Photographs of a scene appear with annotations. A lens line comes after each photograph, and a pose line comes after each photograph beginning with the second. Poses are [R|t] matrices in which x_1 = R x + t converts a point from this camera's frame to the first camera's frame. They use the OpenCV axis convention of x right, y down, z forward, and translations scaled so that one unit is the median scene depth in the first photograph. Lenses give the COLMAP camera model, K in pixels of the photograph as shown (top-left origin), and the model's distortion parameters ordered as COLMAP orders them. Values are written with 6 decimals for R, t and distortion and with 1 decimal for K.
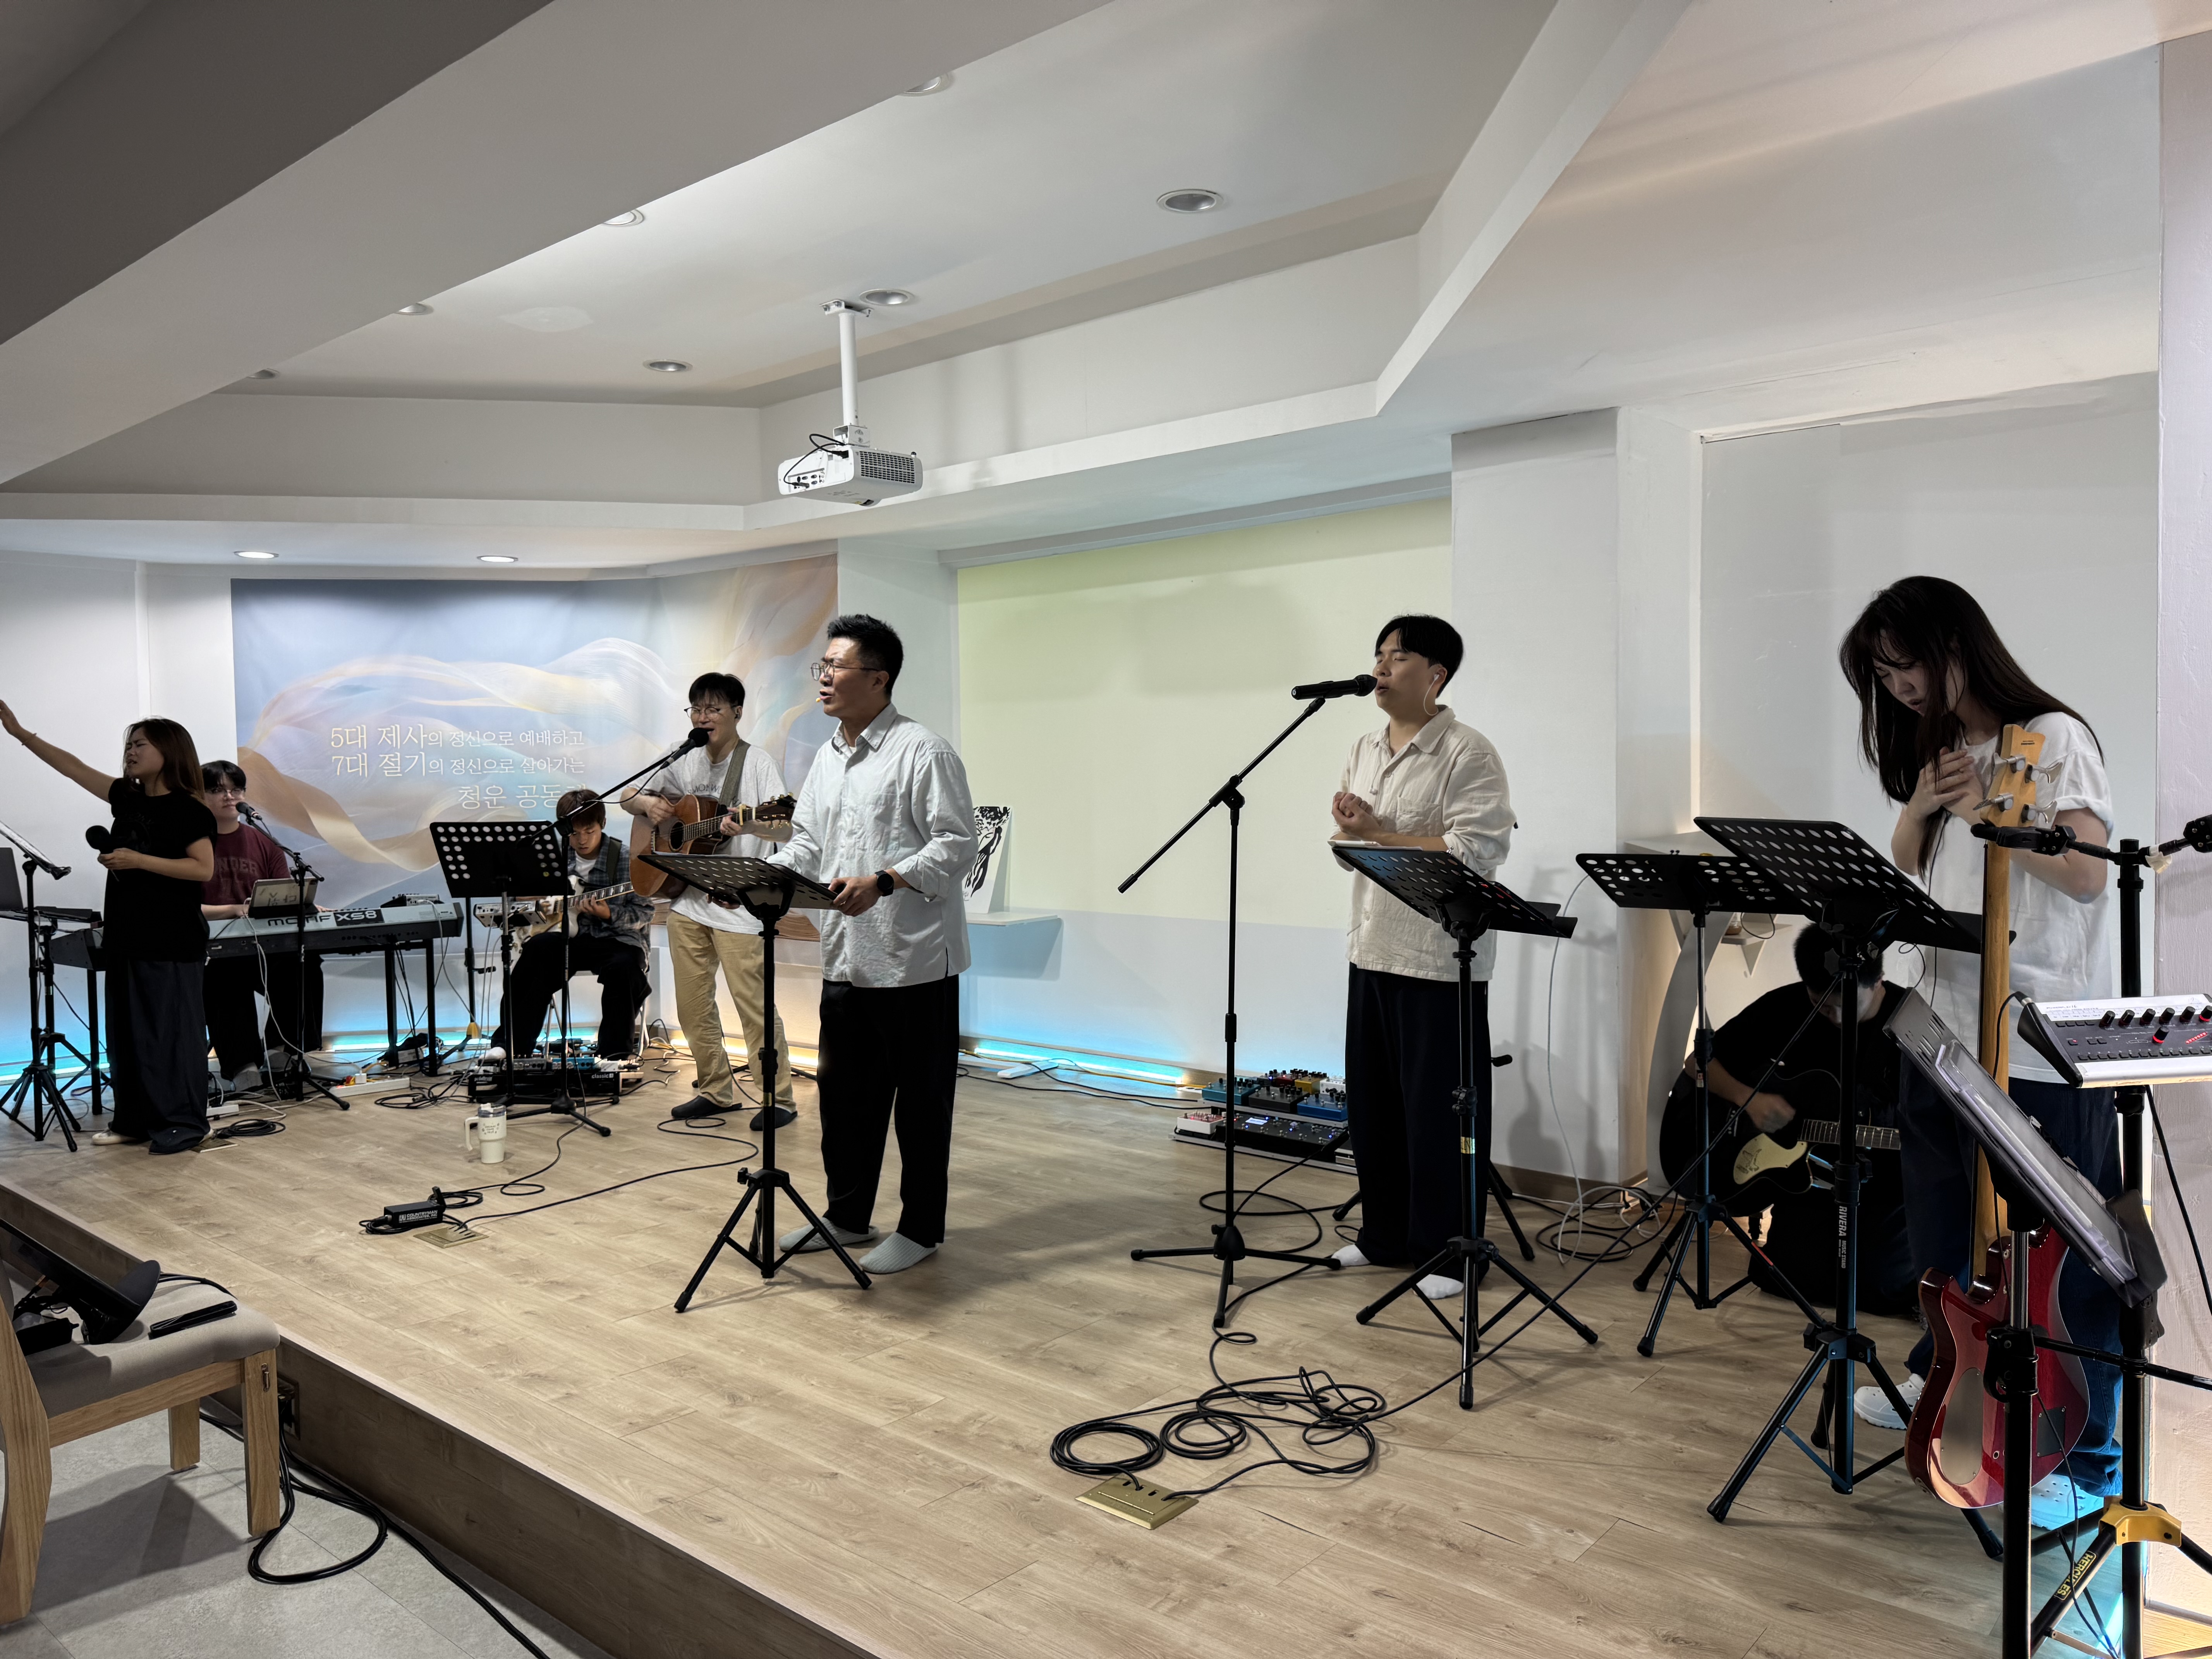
lens RADIAL K [[1553.1, 0, 1115.8], [0, 1553.1, 830.5], [0, 0, 1]] dist [0.023473, -0.027296]
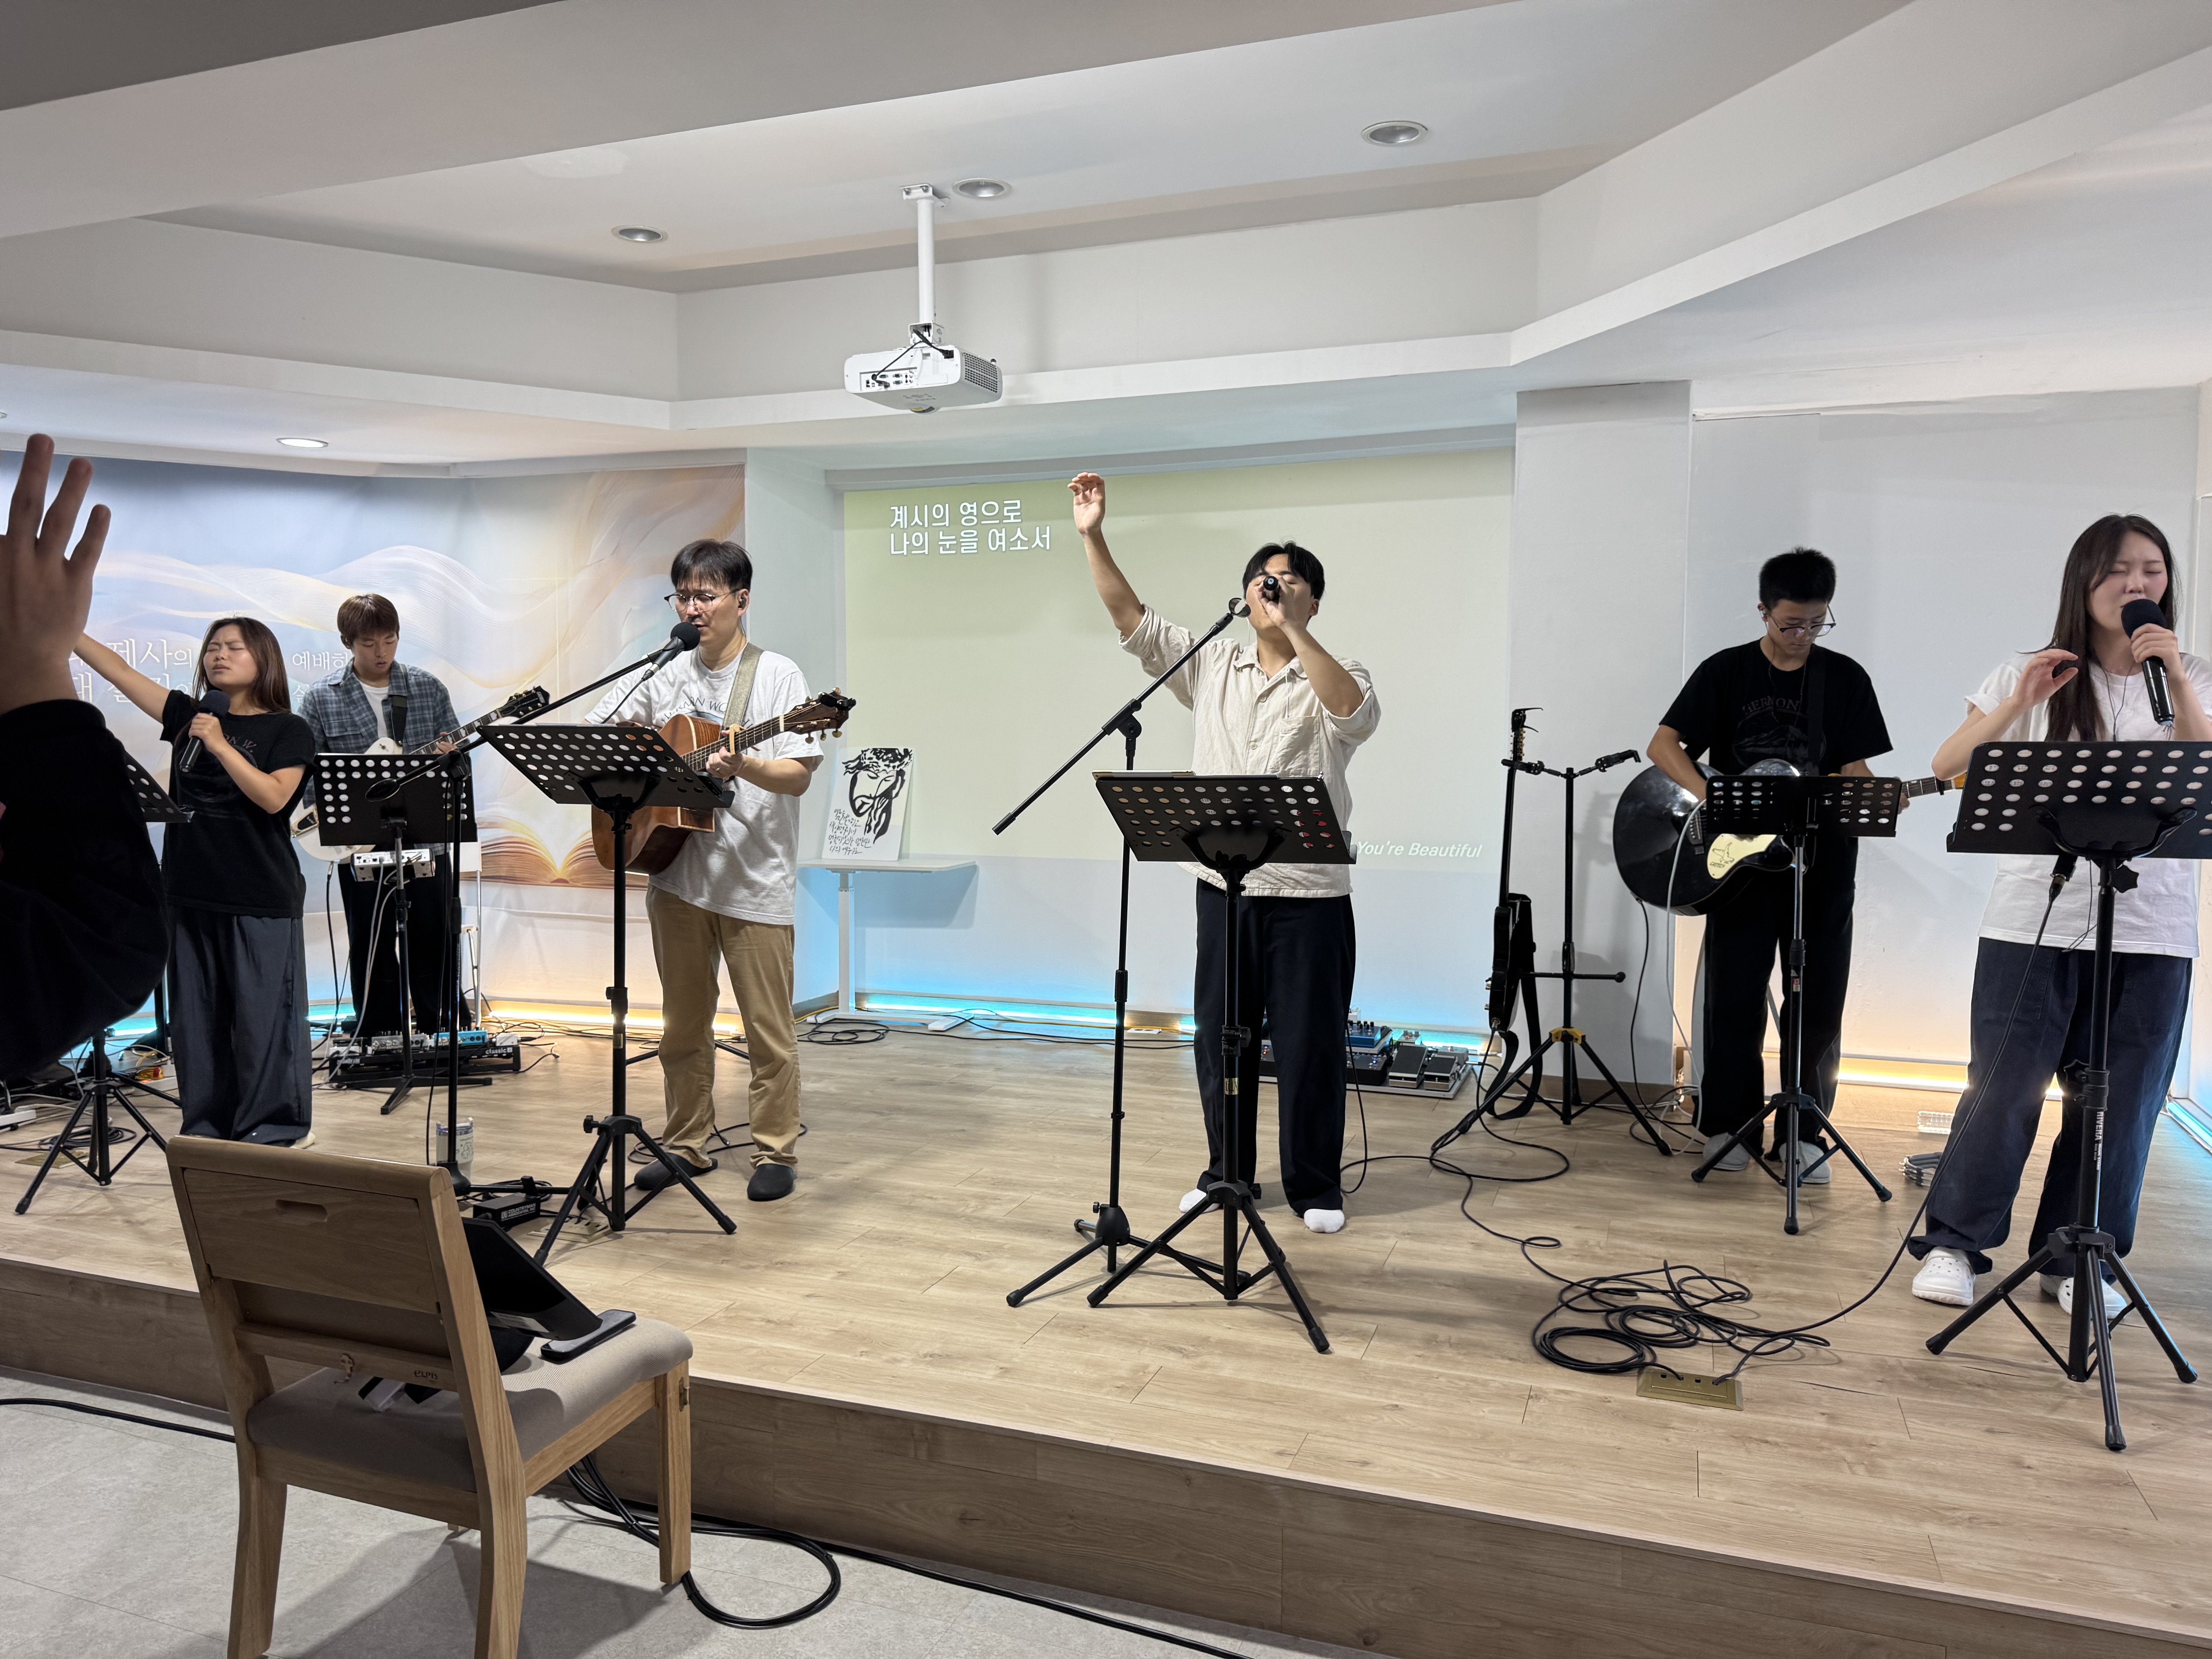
lens RADIAL K [[1553.1, 0, 1108.8], [0, 1553.1, 830.5], [0, 0, 1]] dist [0.023473, -0.027296]
pose [[0.938688, -0.006237, 0.344710, -0.397442], [-0.001598, 0.999747, 0.022441, 0.019484], [-0.344763, -0.021616, 0.938441, 0.093087]]
